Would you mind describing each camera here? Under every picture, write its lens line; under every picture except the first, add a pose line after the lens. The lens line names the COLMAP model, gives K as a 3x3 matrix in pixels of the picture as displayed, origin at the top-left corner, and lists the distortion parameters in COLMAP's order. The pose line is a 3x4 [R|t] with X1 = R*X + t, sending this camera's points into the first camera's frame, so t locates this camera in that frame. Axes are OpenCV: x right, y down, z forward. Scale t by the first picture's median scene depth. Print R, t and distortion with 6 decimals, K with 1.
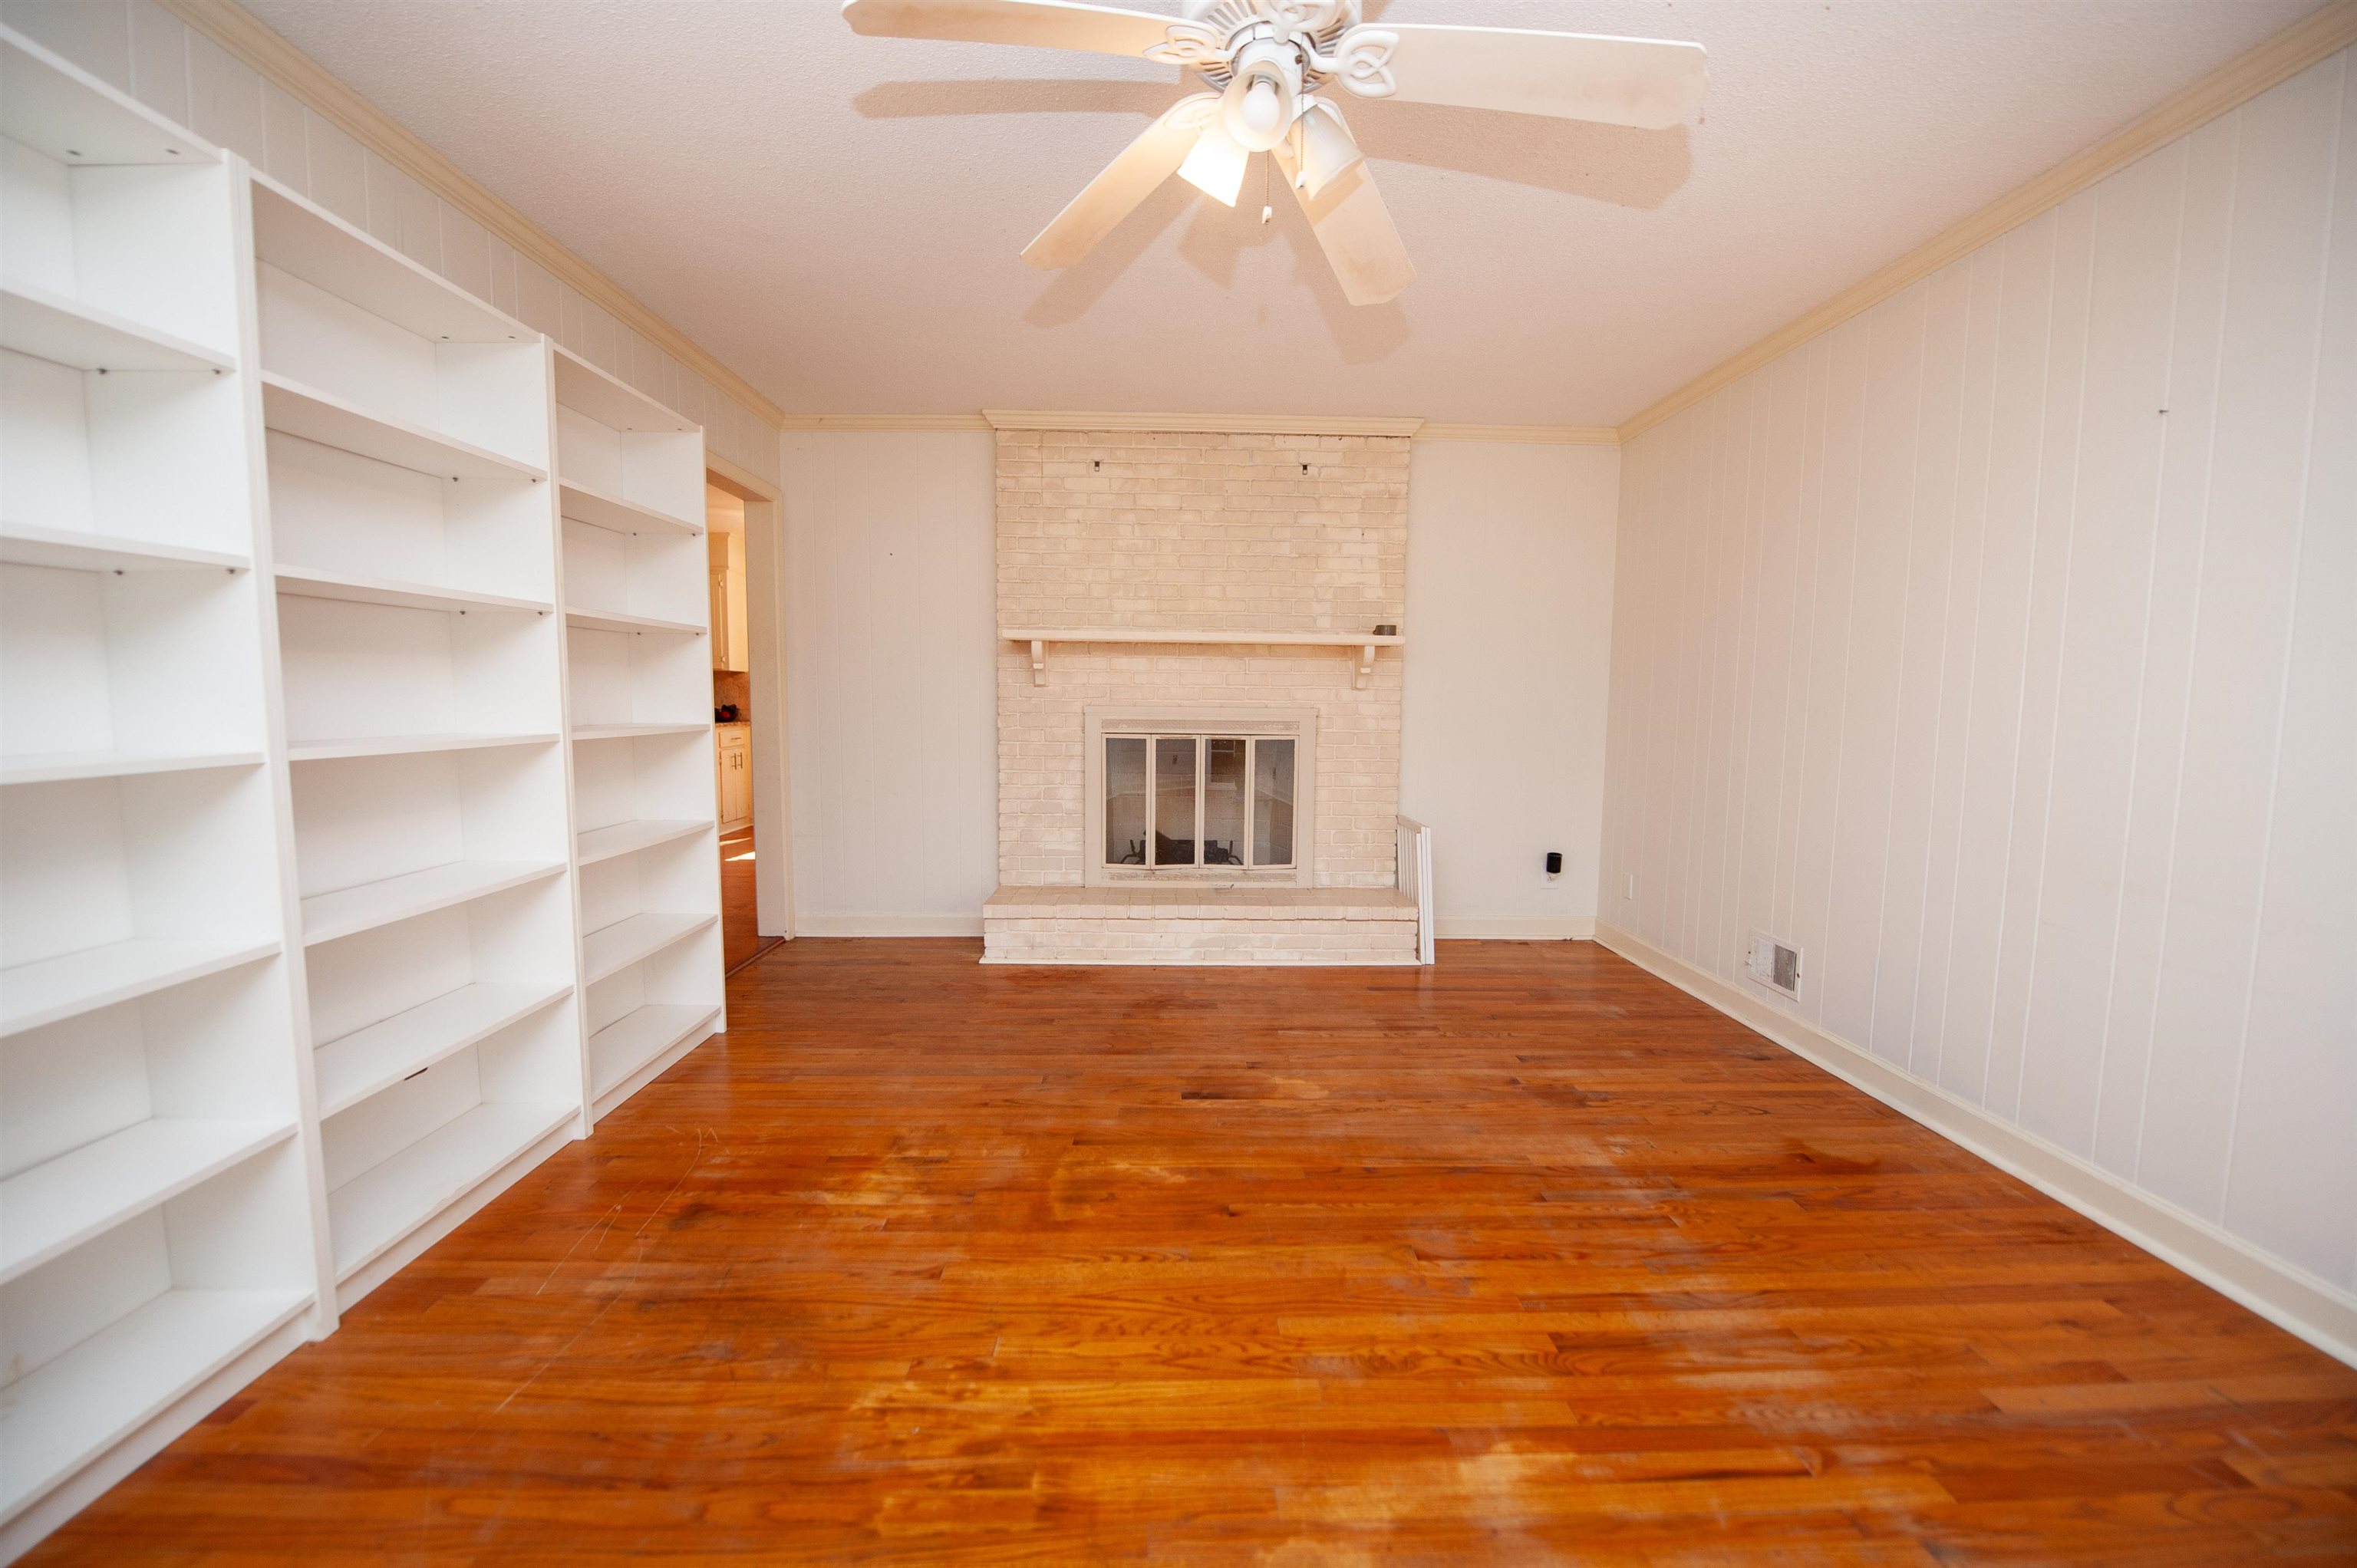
lens RADIAL K [[951.3, 0, 1185.3], [0, 951.3, 787.1], [0, 0, 1]] dist [-0.012630, -0.004712]
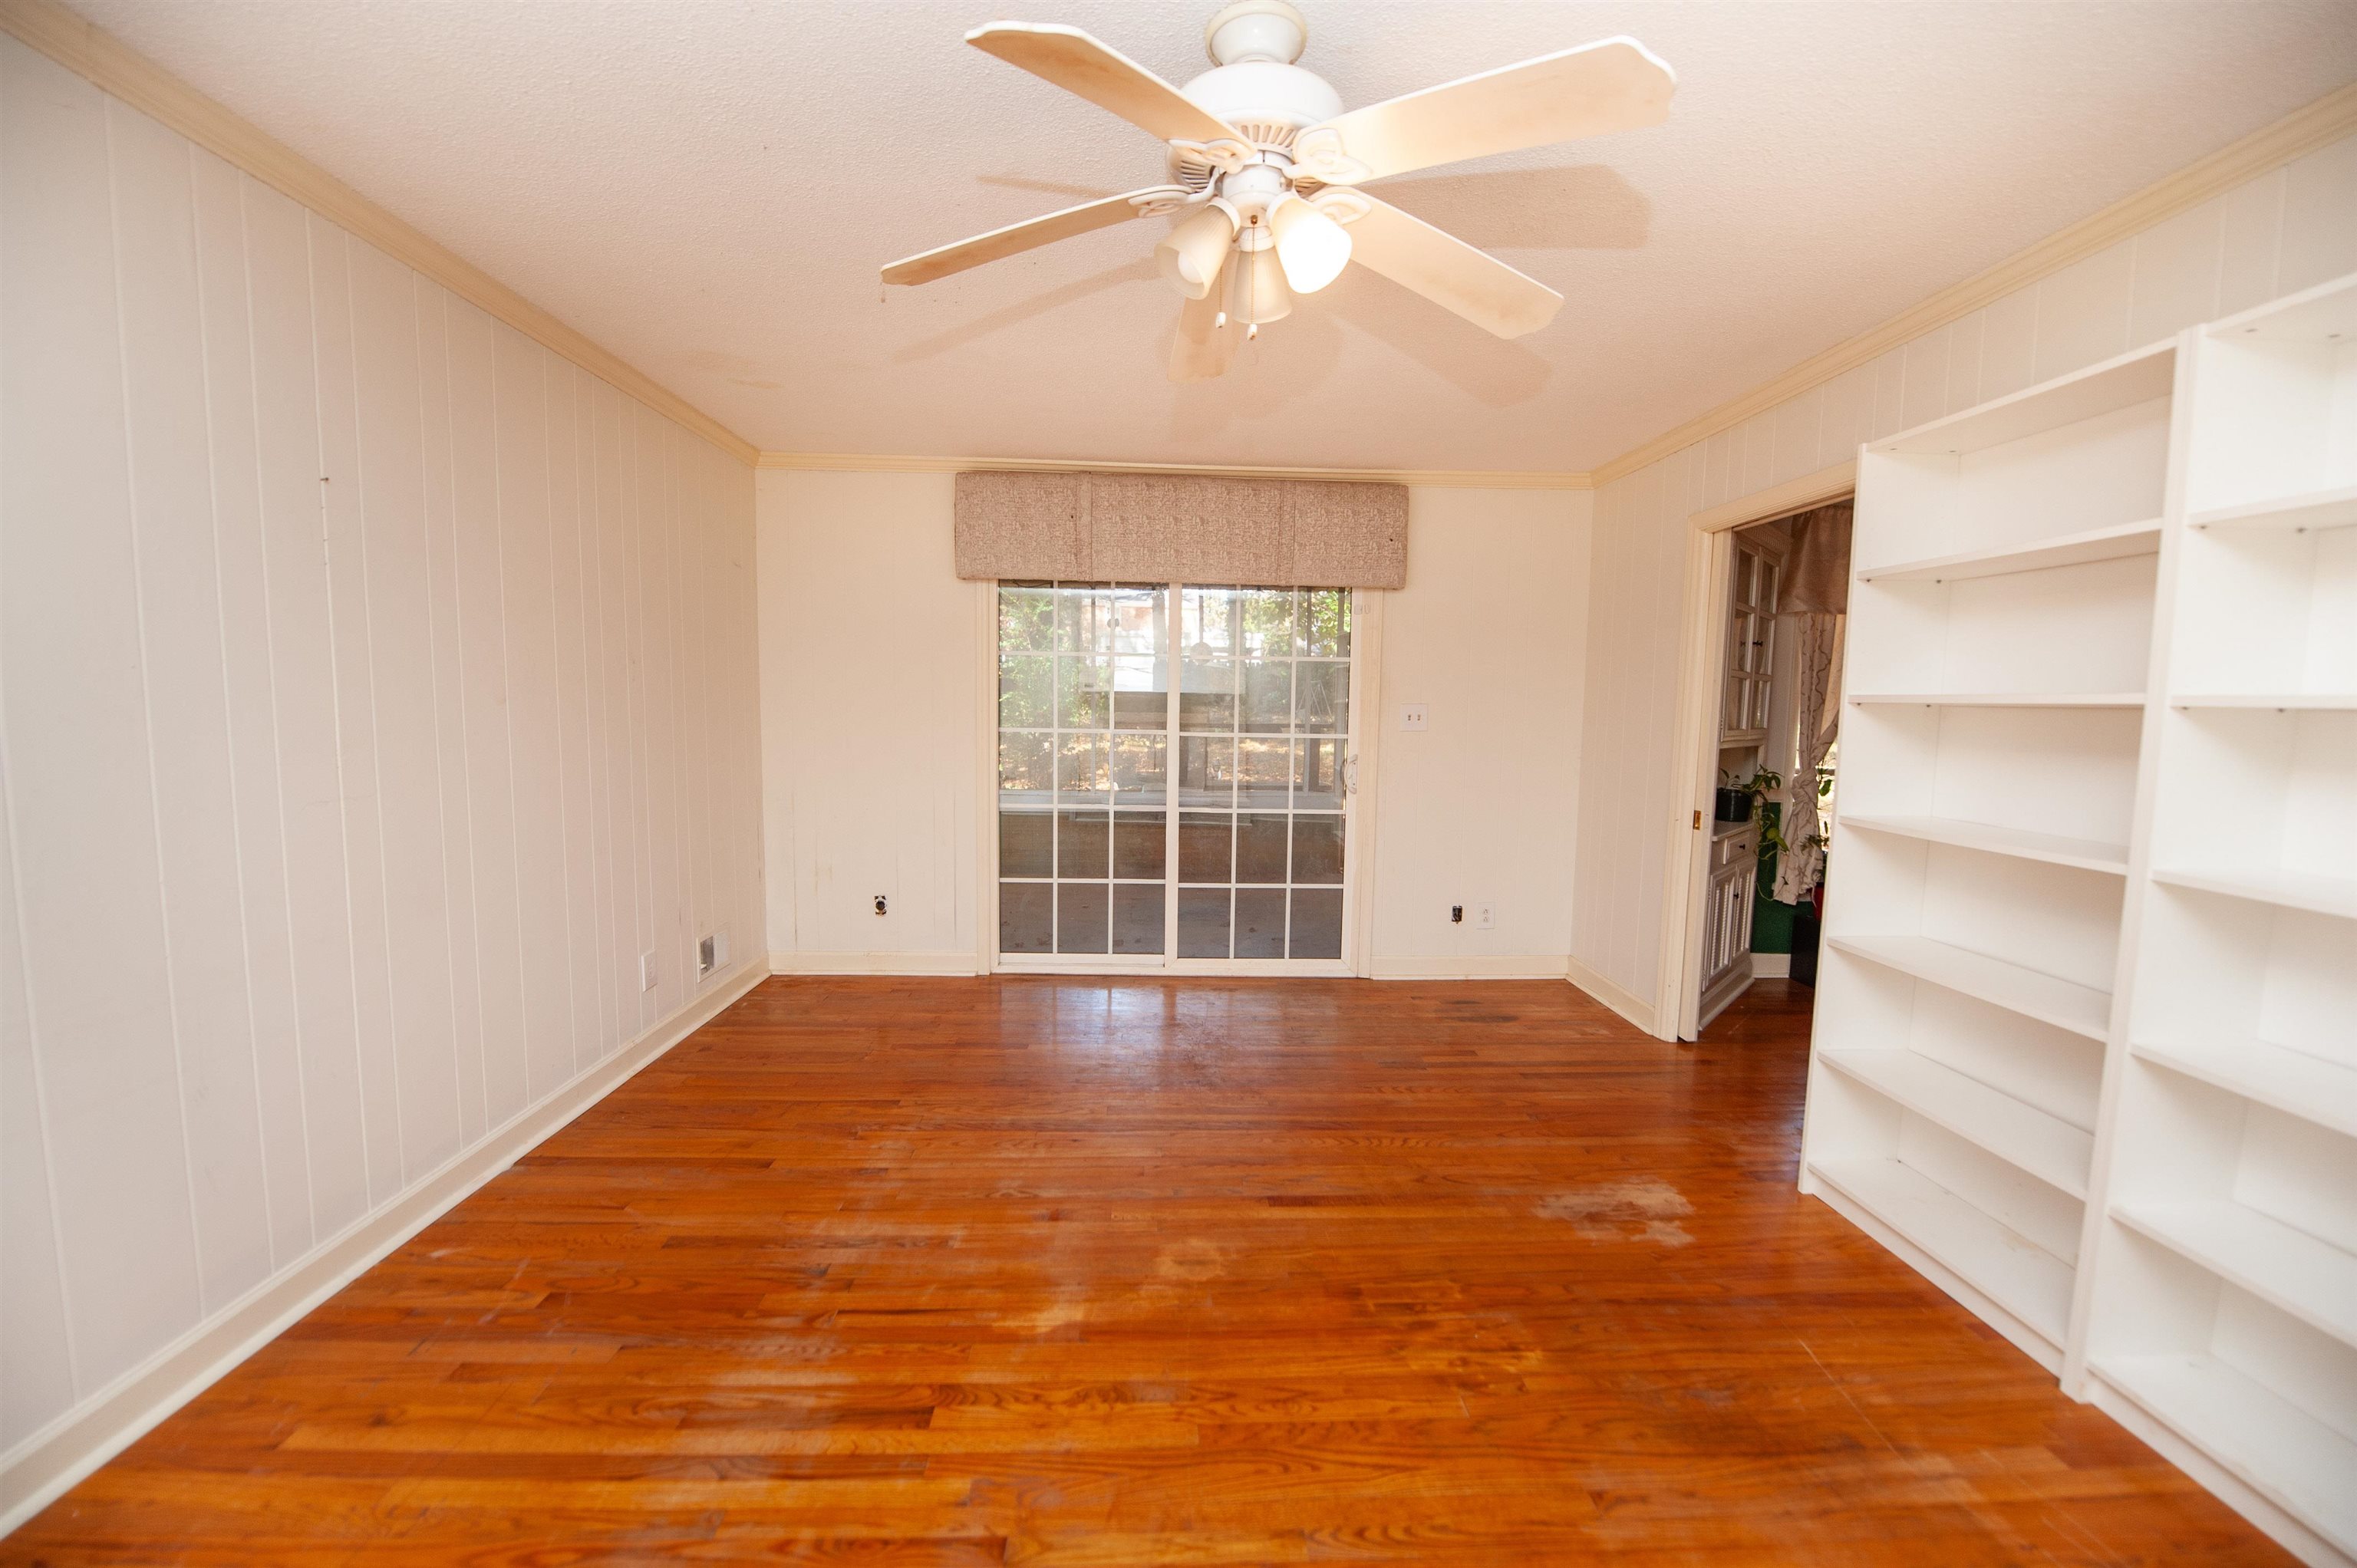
lens RADIAL K [[951.3, 0, 1185.3], [0, 951.3, 787.1], [0, 0, 1]] dist [-0.012630, -0.004712]
pose [[-0.999609, -0.022830, -0.016136, 0.152110], [-0.025444, 0.982086, 0.186707, -0.294130], [0.011584, 0.187045, -0.982283, 1.958671]]
